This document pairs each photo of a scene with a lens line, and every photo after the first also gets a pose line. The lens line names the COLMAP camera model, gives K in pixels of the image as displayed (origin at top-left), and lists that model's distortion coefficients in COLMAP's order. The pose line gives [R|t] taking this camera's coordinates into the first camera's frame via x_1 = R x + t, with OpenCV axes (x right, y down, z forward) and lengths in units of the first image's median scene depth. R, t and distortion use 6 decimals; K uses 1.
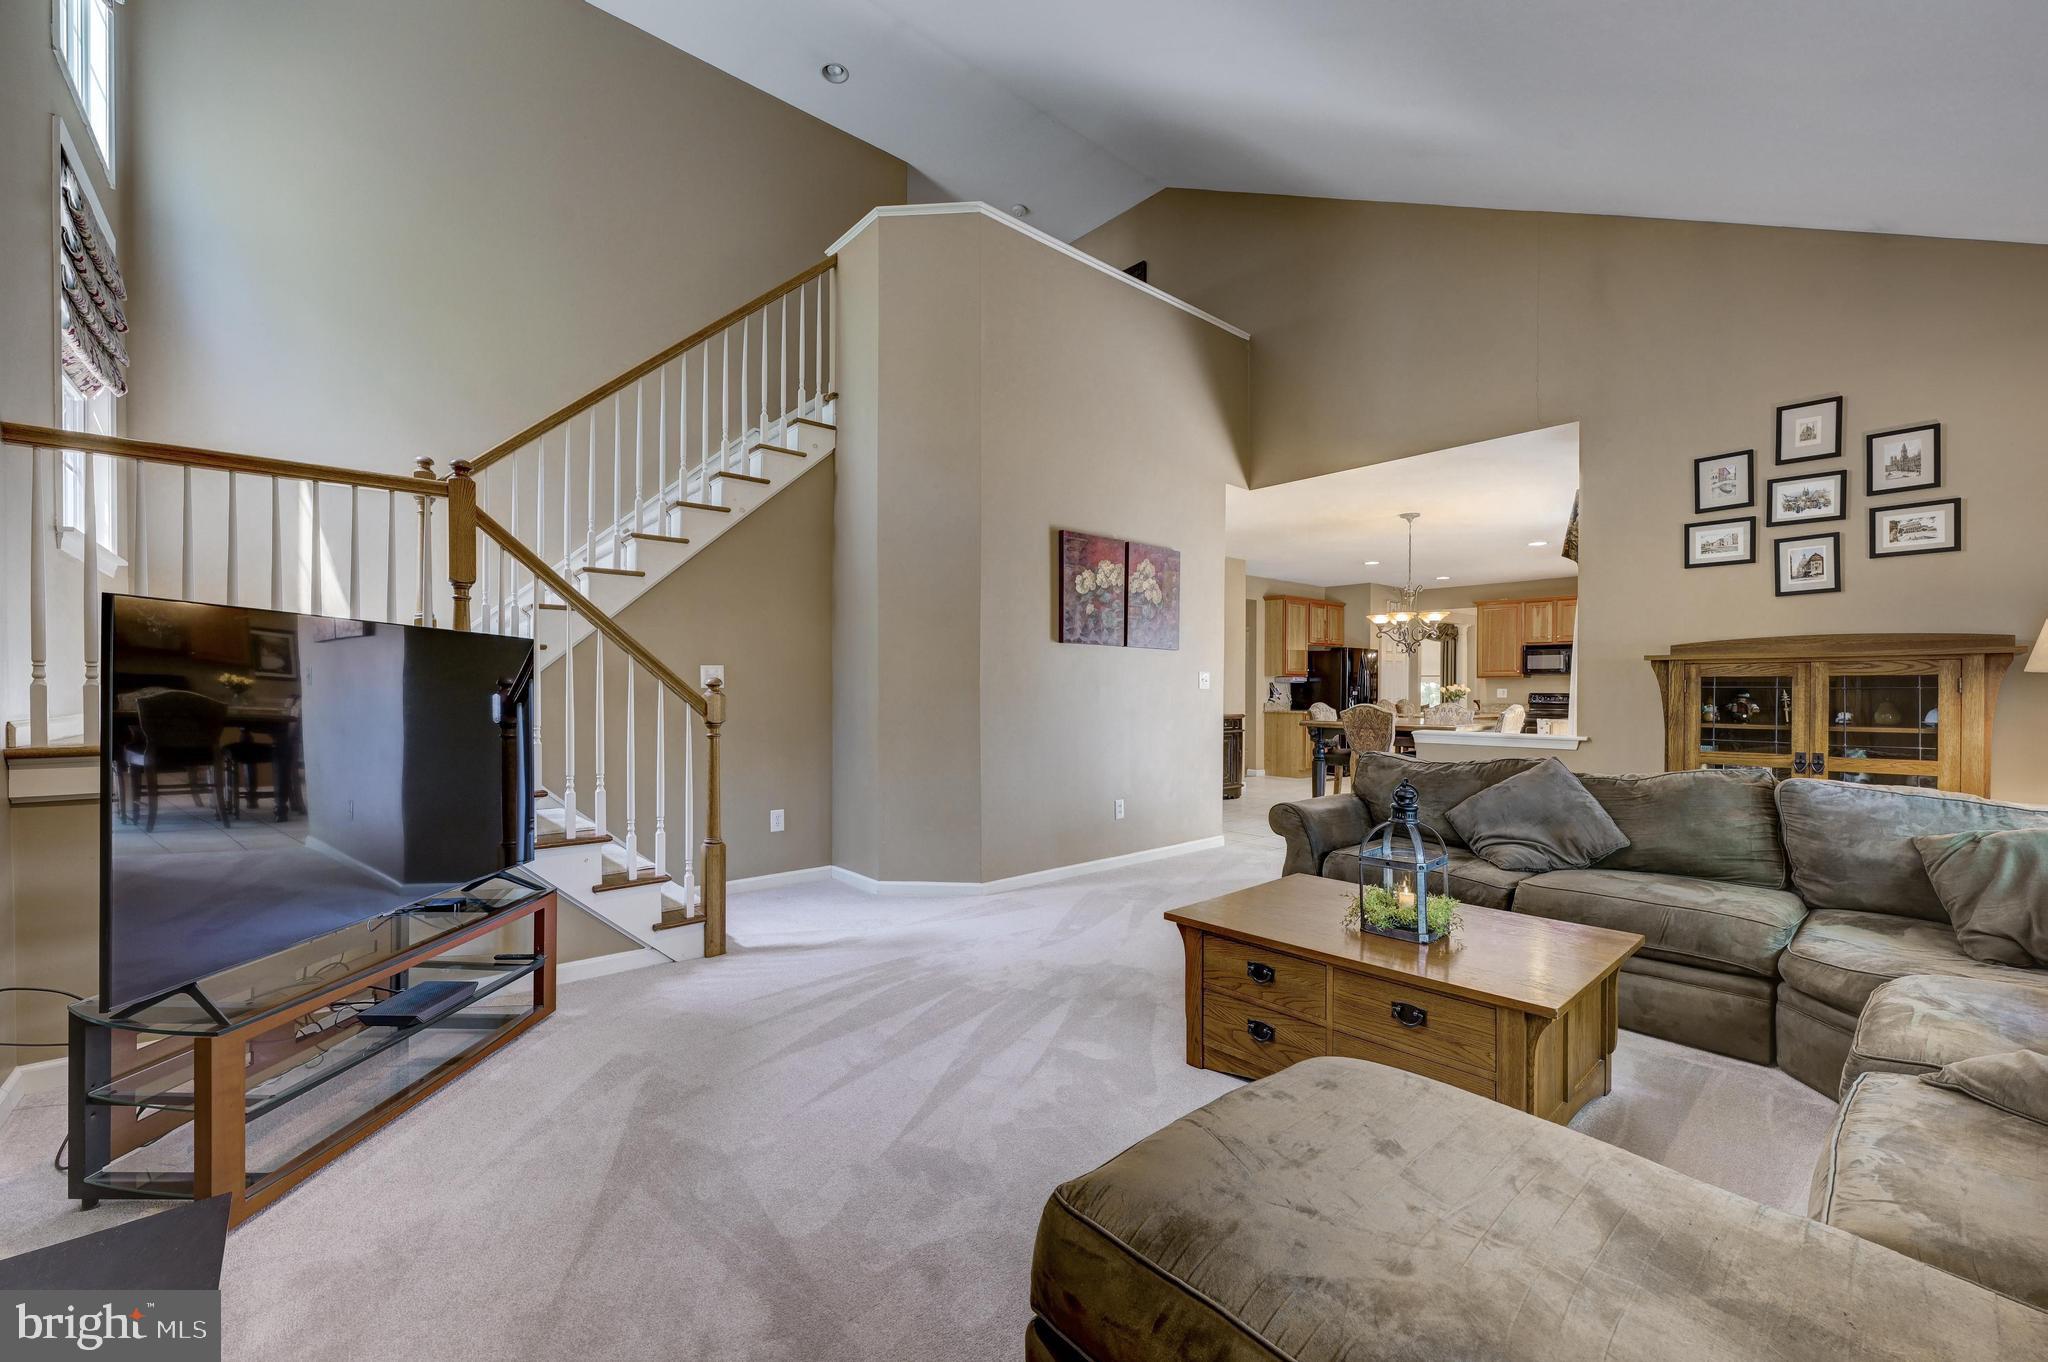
lens RADIAL K [[811.7, 0, 1033.4], [0, 811.7, 686.9], [0, 0, 1]] dist [-0.000596, -0.000047]
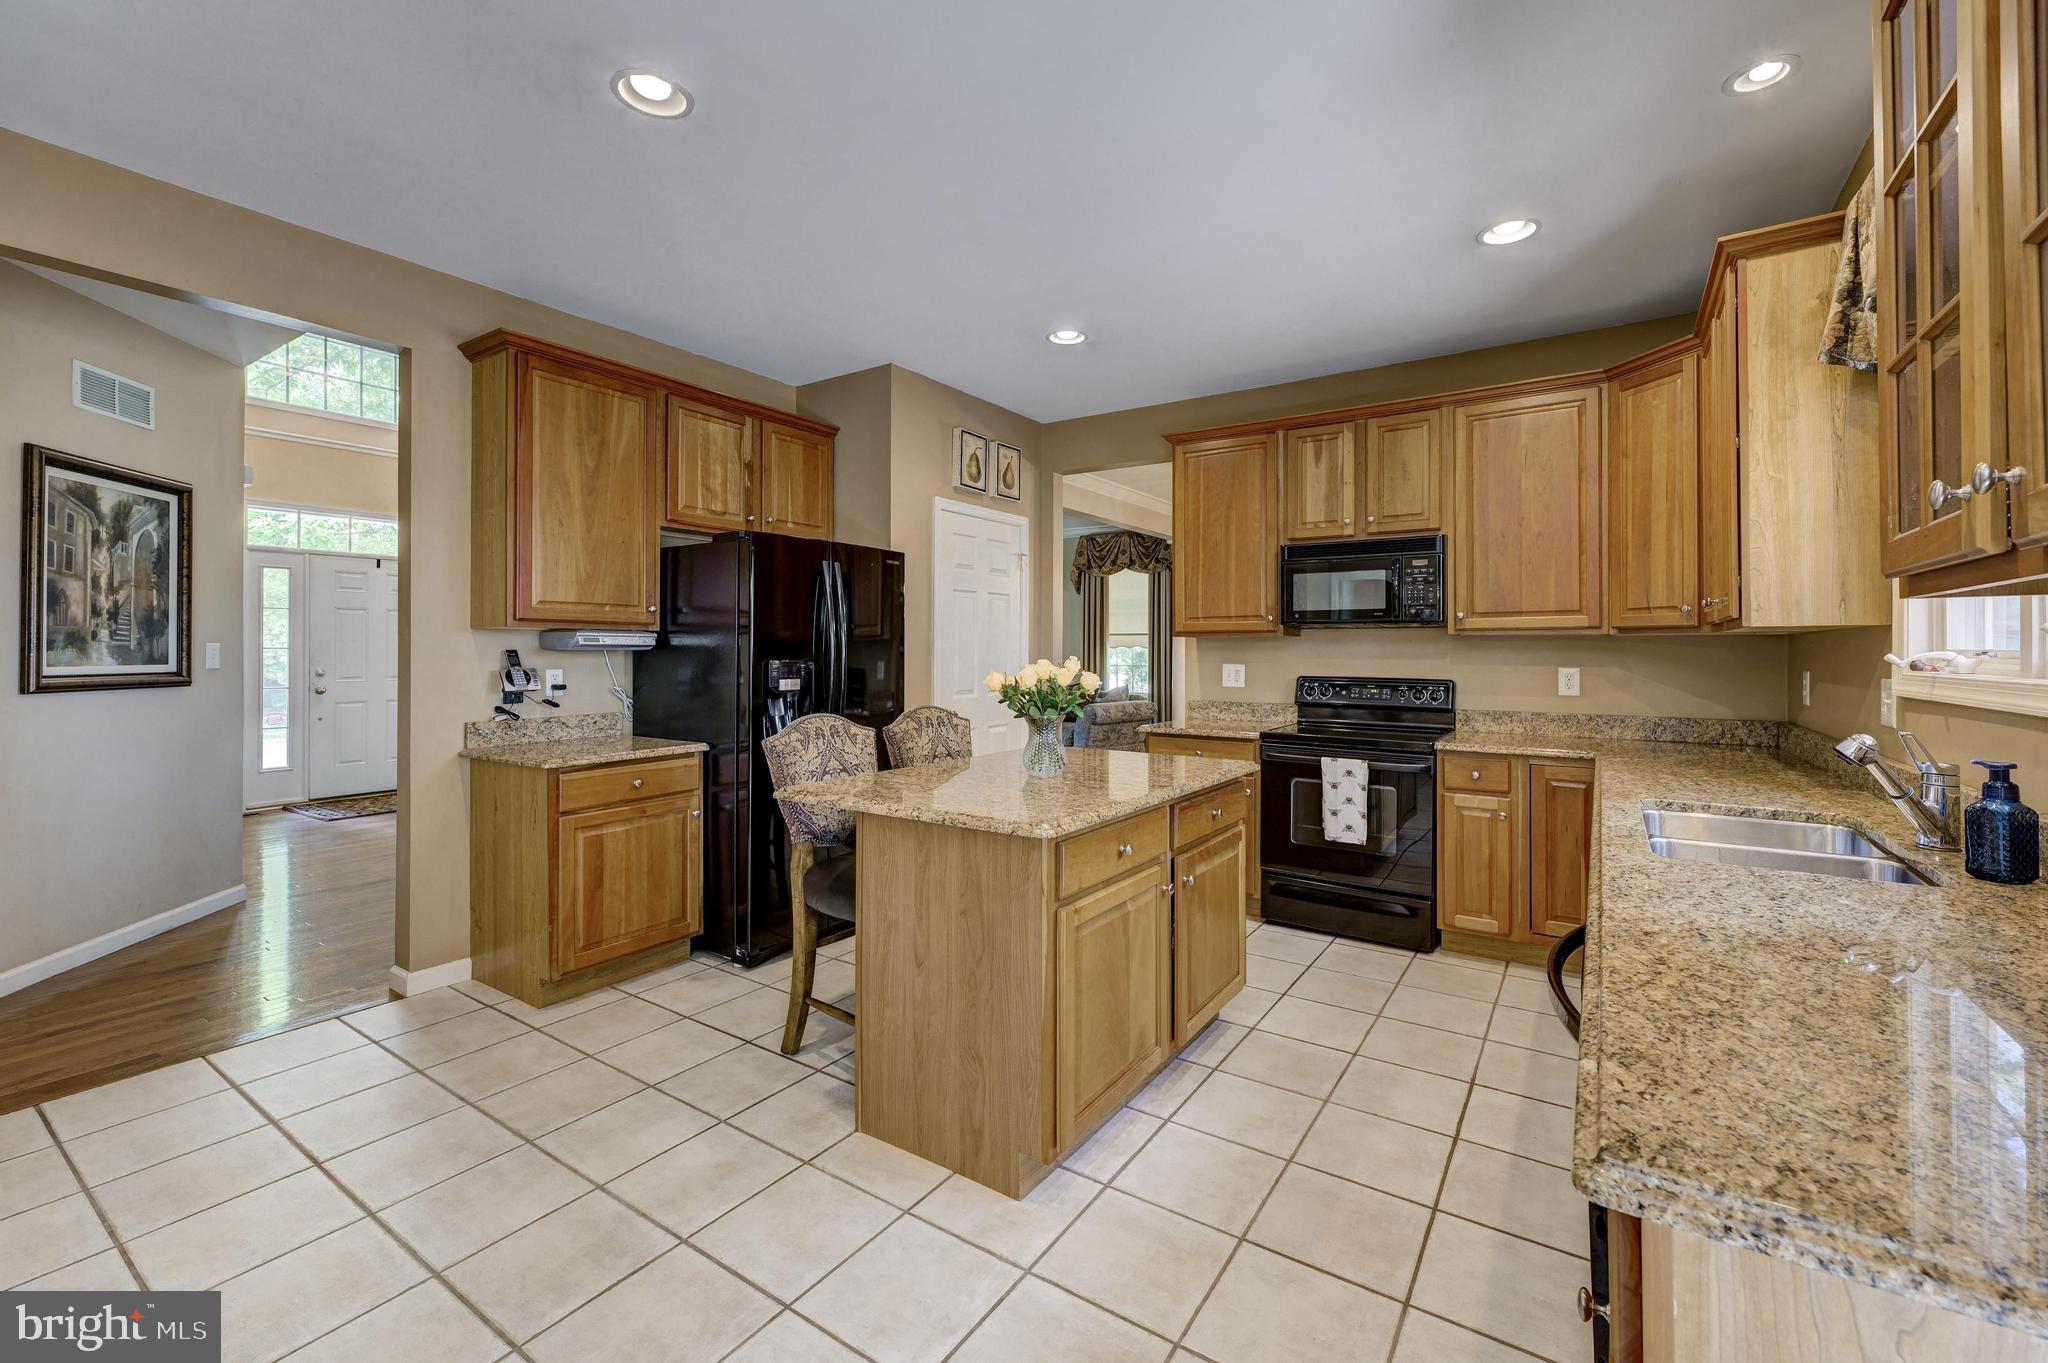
lens RADIAL K [[823.4, 0, 1052.3], [0, 823.4, 642.9], [0, 0, 1]] dist [-0.000525, -0.000053]
pose [[0.963446, -0.000995, 0.267901, 0.402829], [0.003178, 0.999965, -0.007718, -0.005301], [-0.267884, 0.008288, 0.963416, 0.667950]]
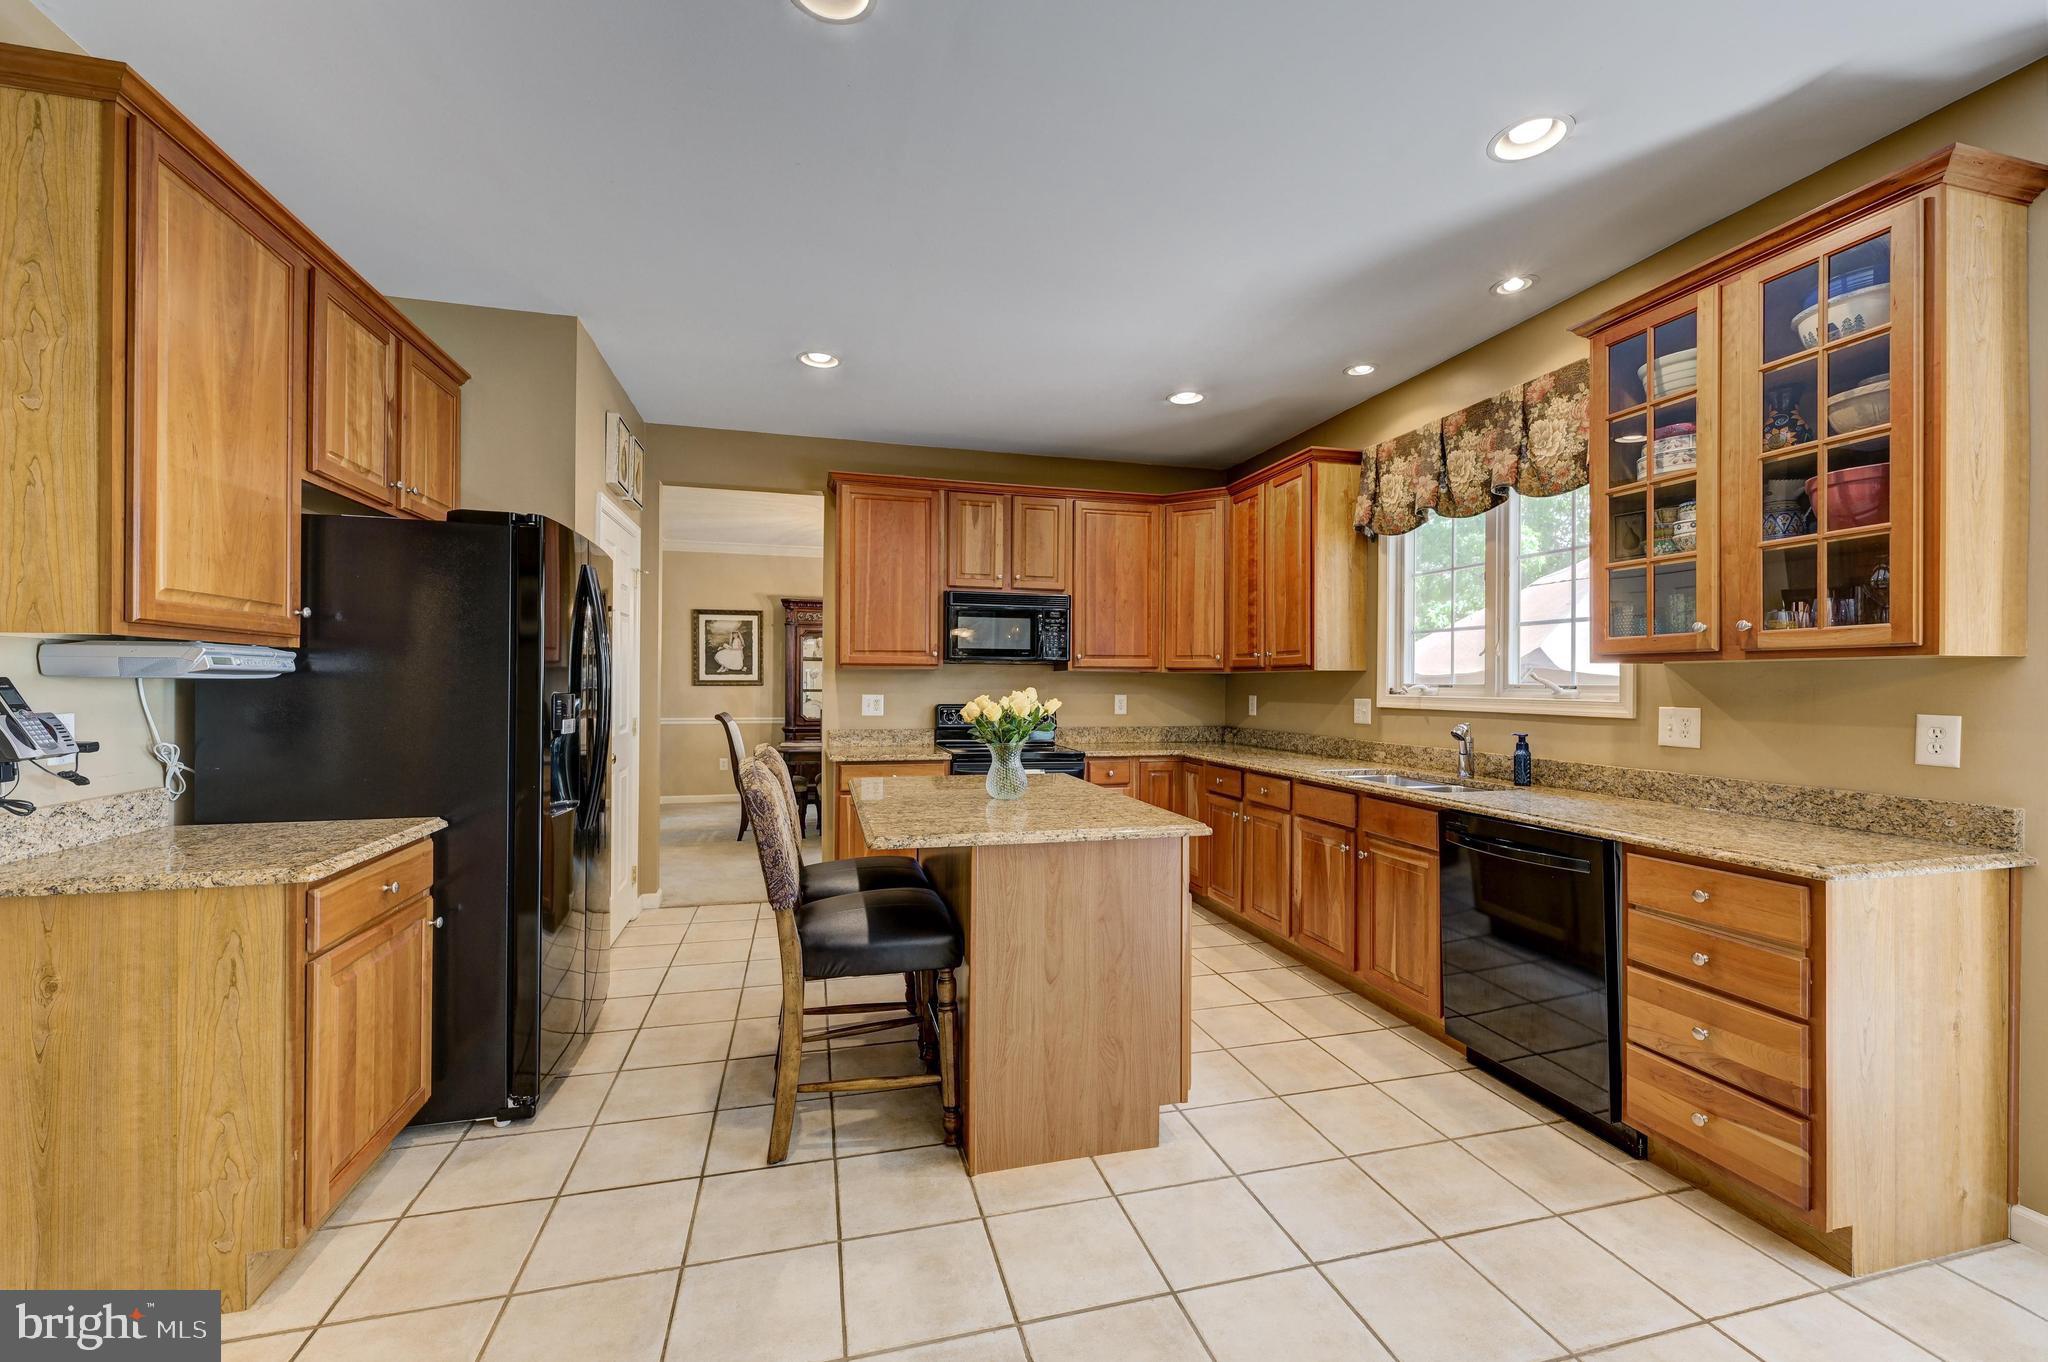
lens RADIAL K [[803.1, 0, 996.4], [0, 803.1, 679.6], [0, 0, 1]] dist [0.001895, -0.000114]
pose [[0.464076, 0.001539, 0.885794, 0.250063], [-0.003260, 0.999995, -0.000030, -0.005865], [-0.885789, -0.002874, 0.464079, 0.777318]]
